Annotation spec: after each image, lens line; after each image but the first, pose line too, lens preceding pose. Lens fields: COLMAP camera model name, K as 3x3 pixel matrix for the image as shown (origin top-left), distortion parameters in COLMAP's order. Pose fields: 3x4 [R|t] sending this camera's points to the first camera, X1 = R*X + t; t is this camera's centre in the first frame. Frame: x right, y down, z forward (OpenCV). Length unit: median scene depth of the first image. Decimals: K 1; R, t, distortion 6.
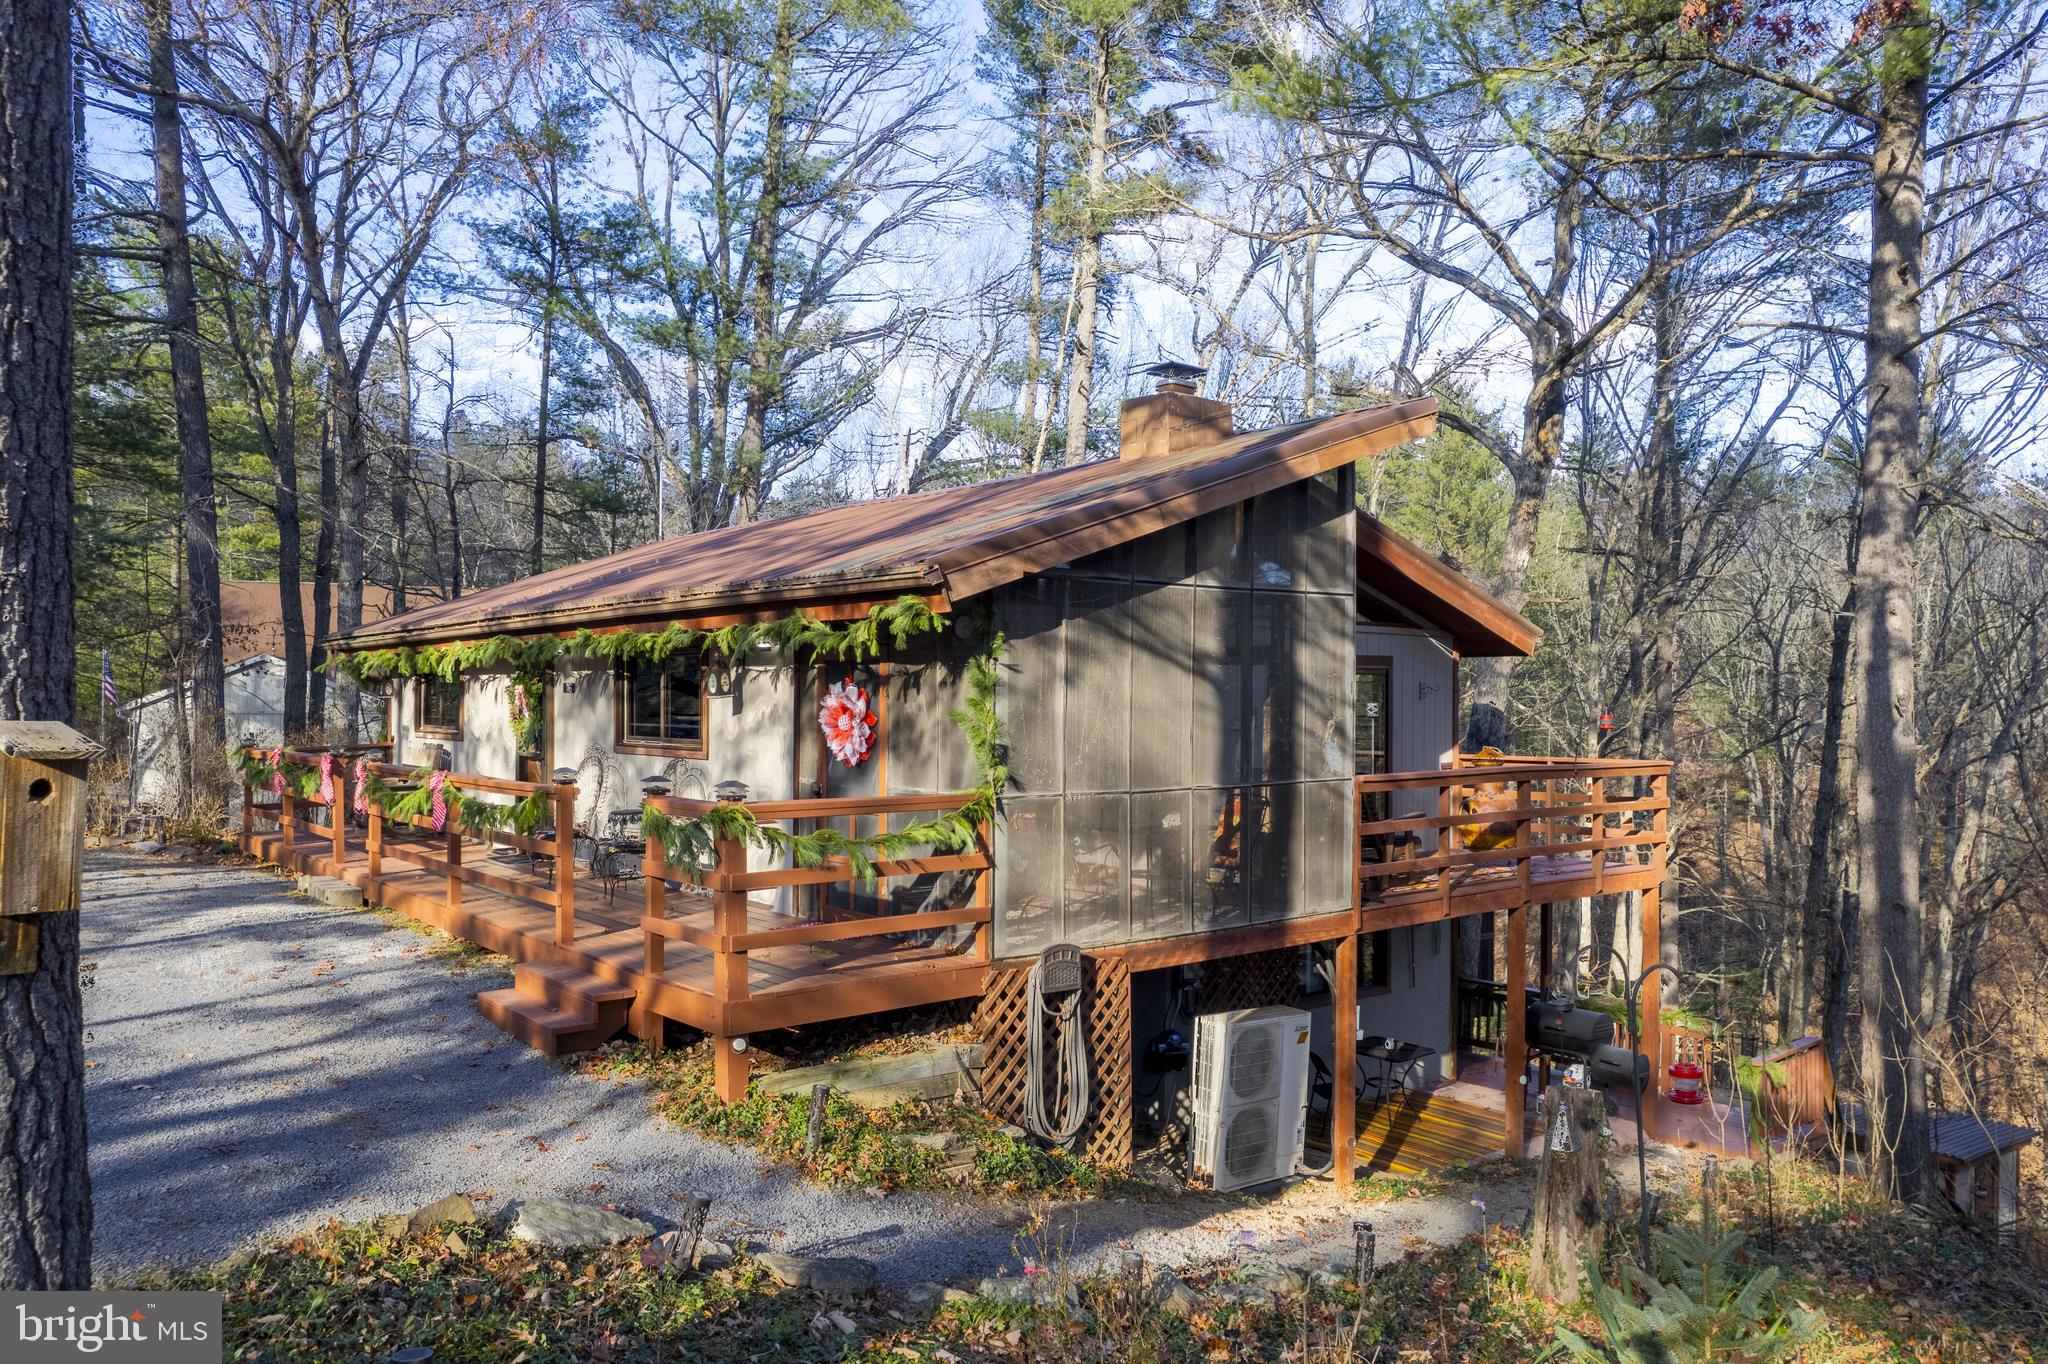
lens RADIAL K [[1470.5, 0, 1024.0], [0, 1470.5, 682.0], [0, 0, 1]] dist [-0.050627, 0.006486]
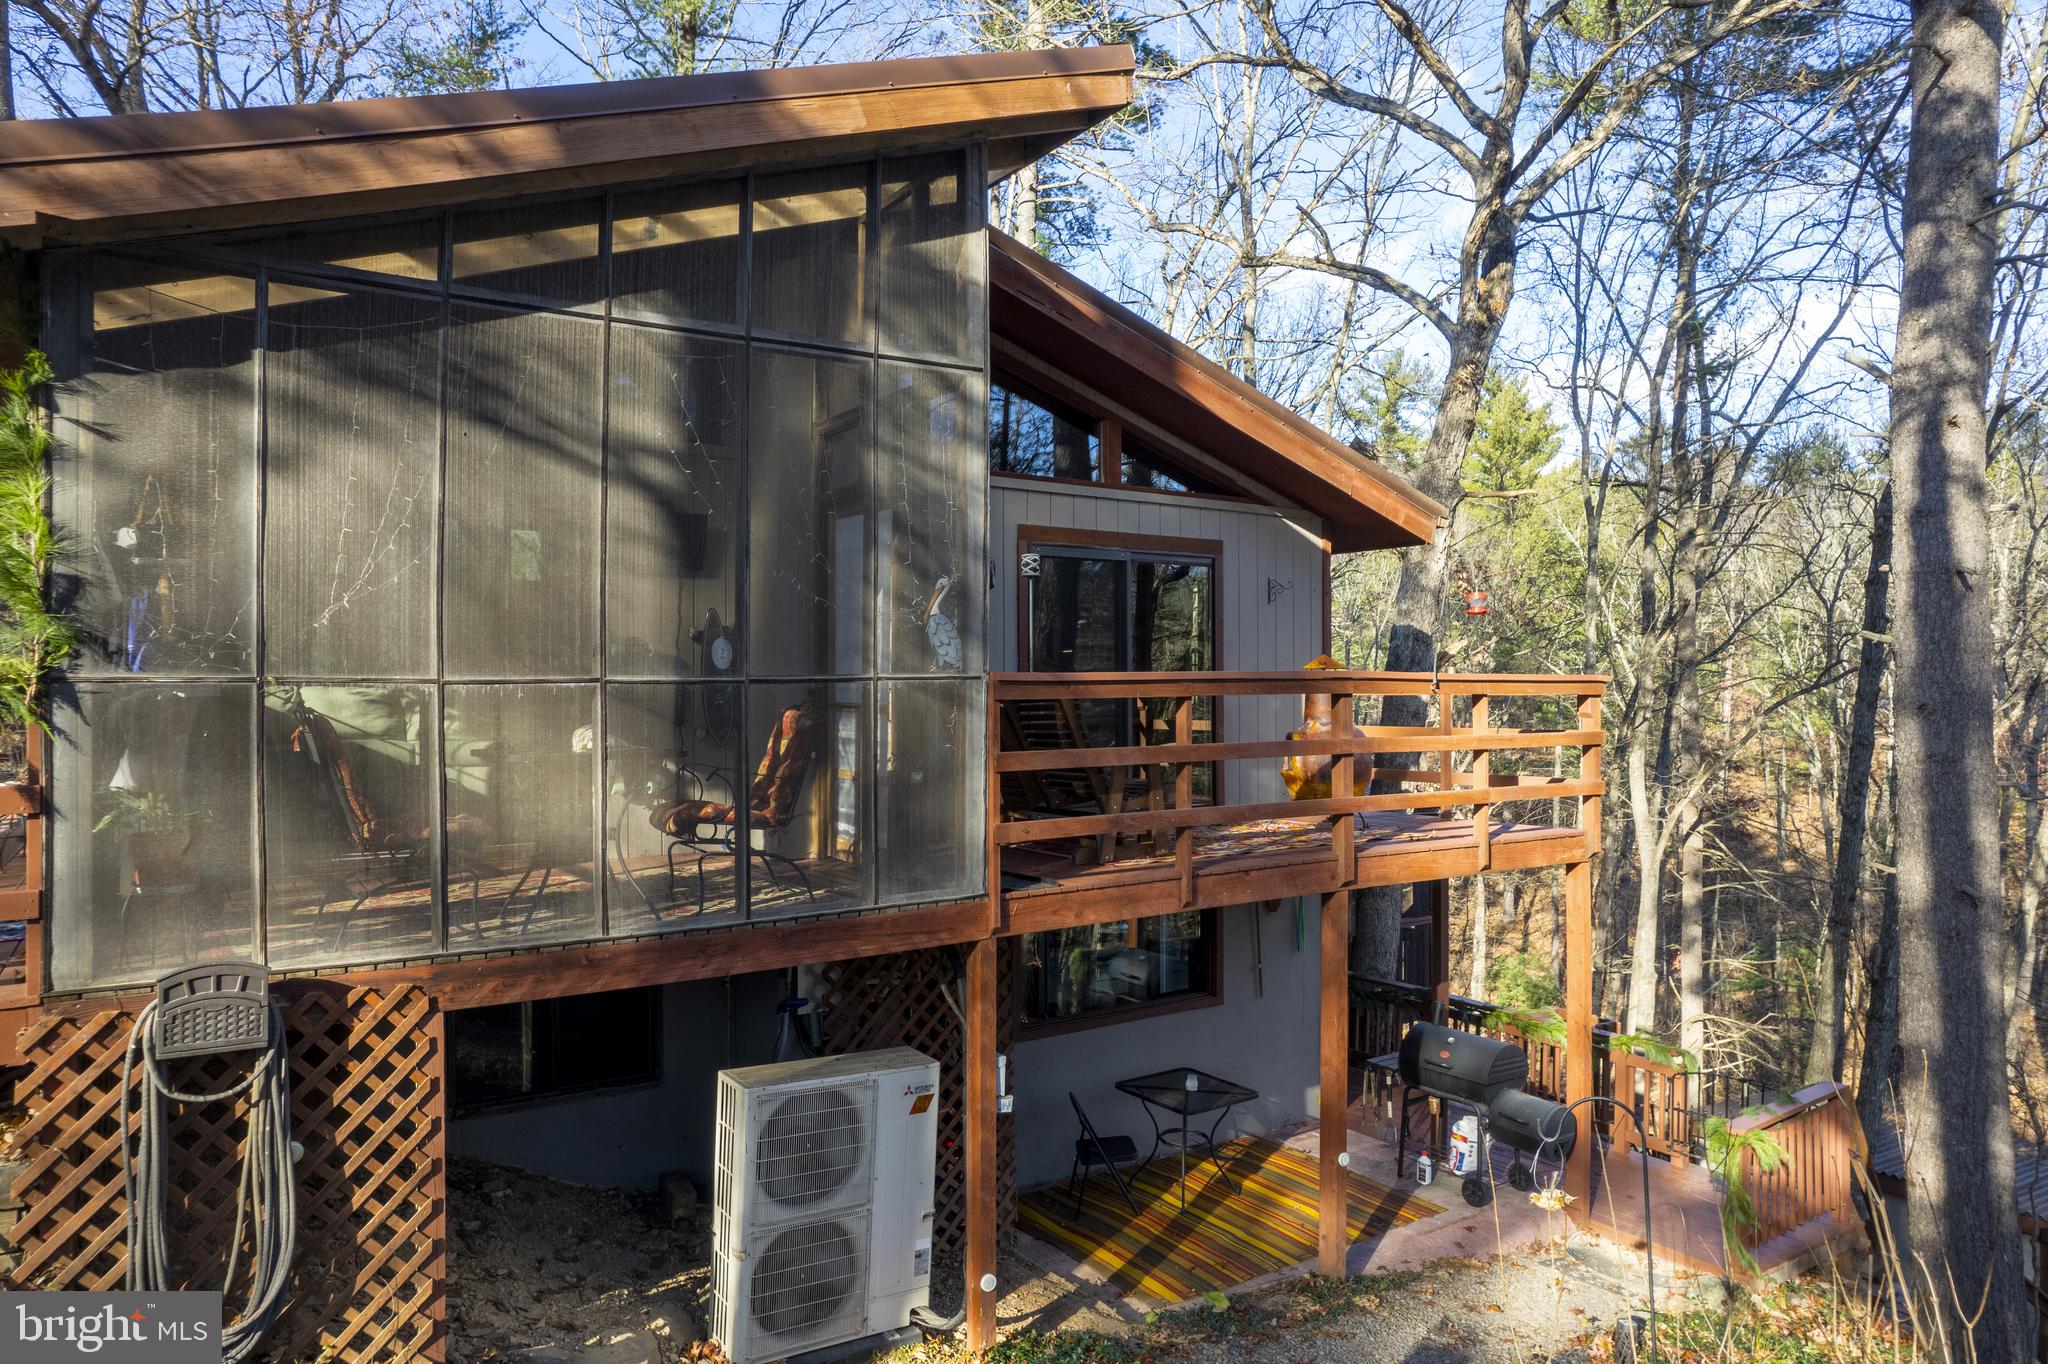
lens RADIAL K [[1307.1, 0, 1026.8], [0, 1307.1, 689.2], [0, 0, 1]] dist [-0.062873, 0.049249]
pose [[0.995737, -0.007947, -0.091896, 0.288617], [0.008910, 0.999910, 0.010067, 0.065414], [0.091808, -0.010843, 0.995718, 0.470080]]
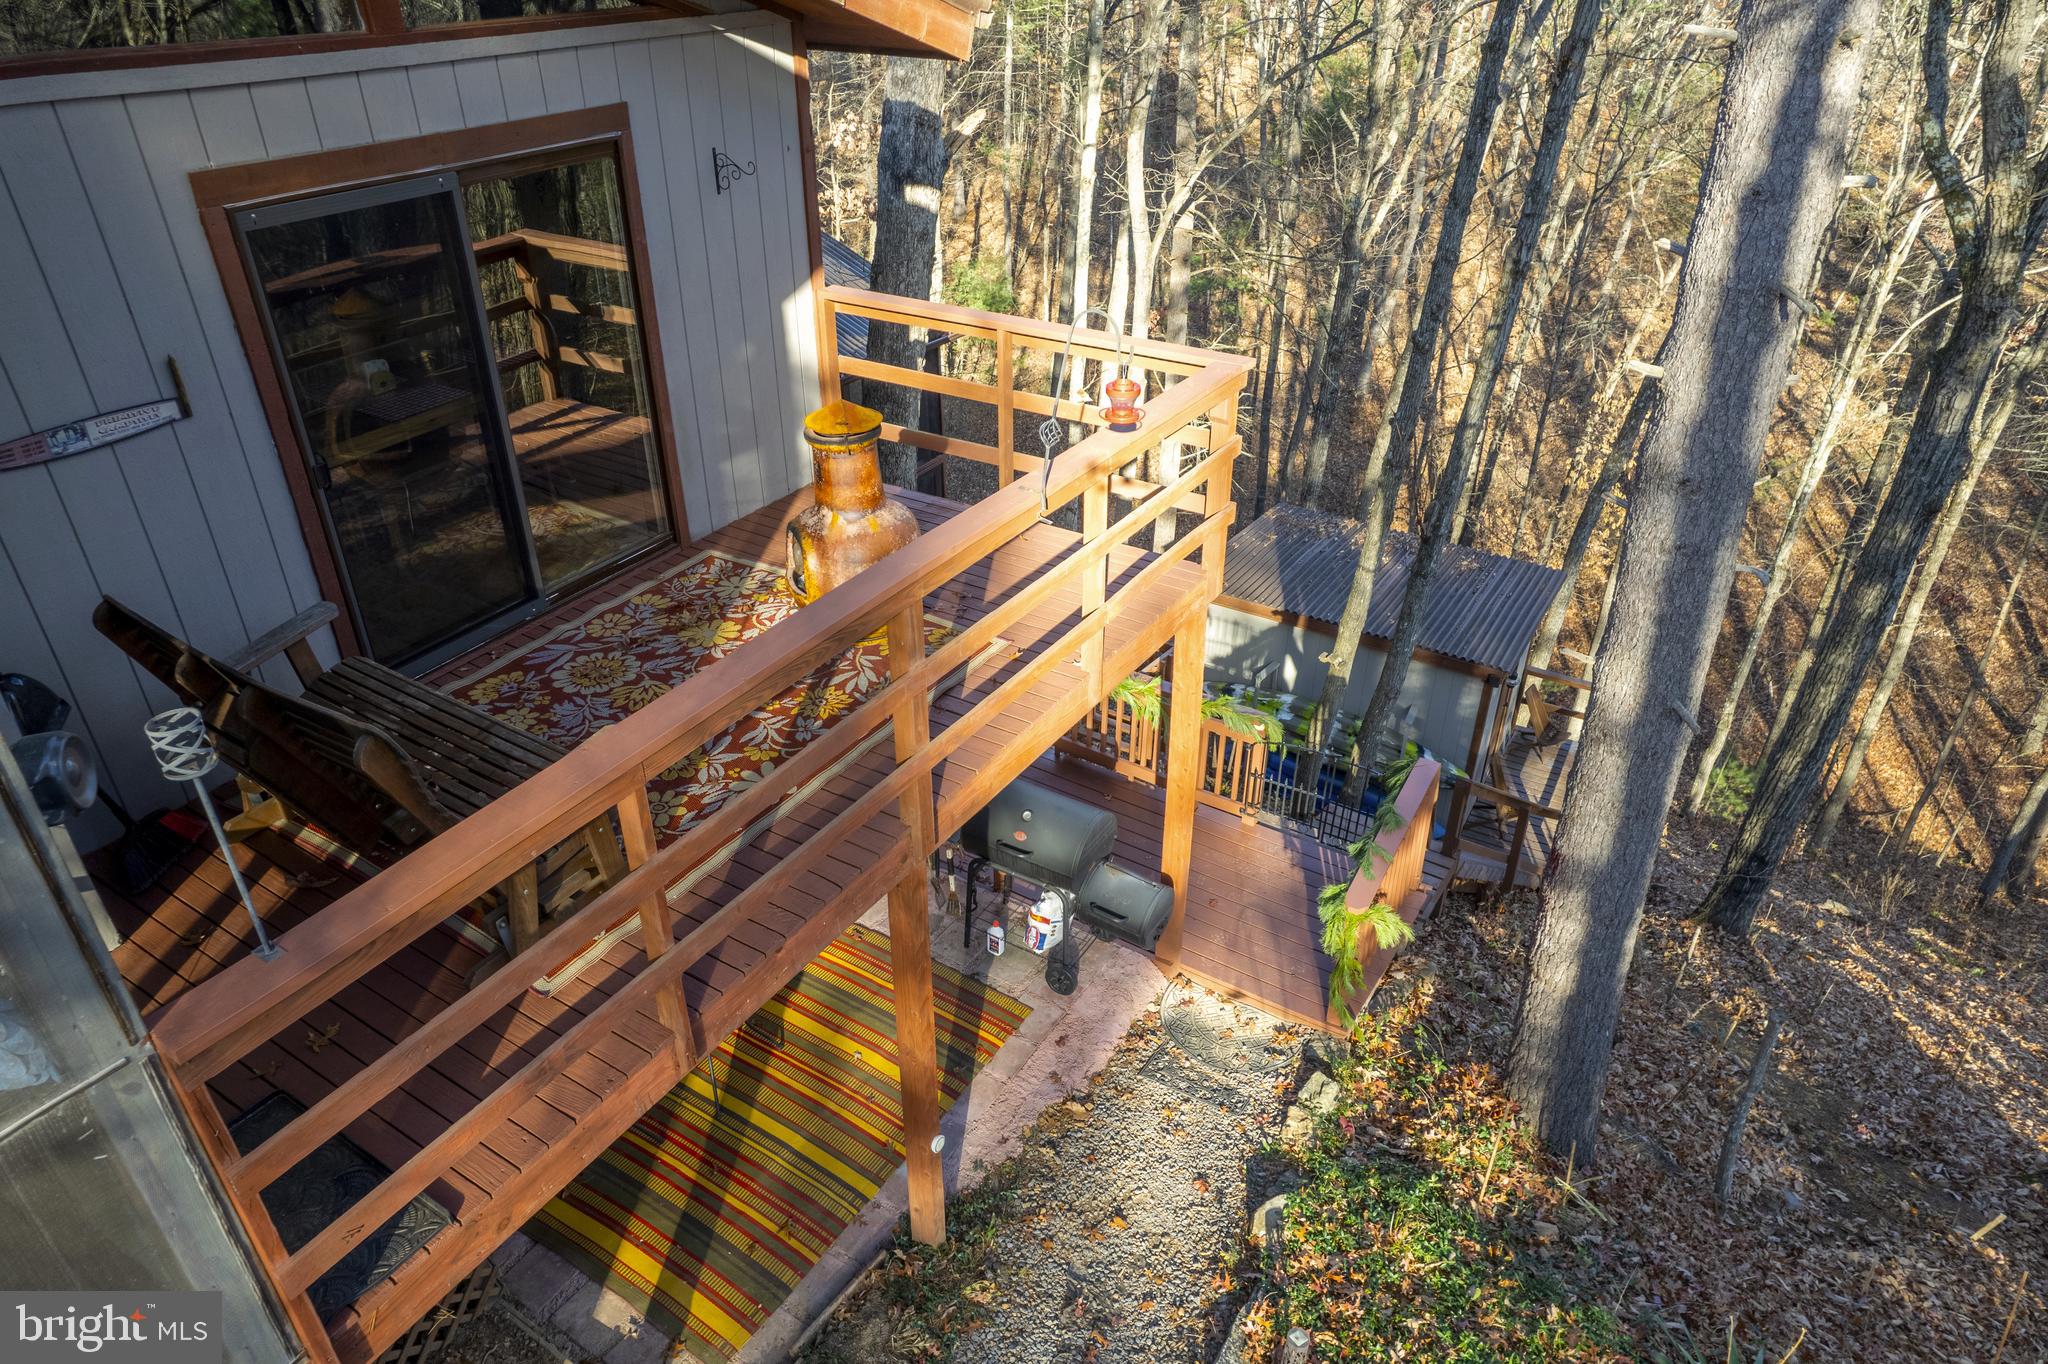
lens RADIAL K [[1315.8, 0, 1023.9], [0, 1315.8, 688.1], [0, 0, 1]] dist [-0.084725, 0.081472]
pose [[0.948340, -0.172512, 0.266253, 0.314563], [0.002179, 0.842759, 0.538286, -0.098192], [-0.317248, -0.509899, 0.799598, 0.808709]]
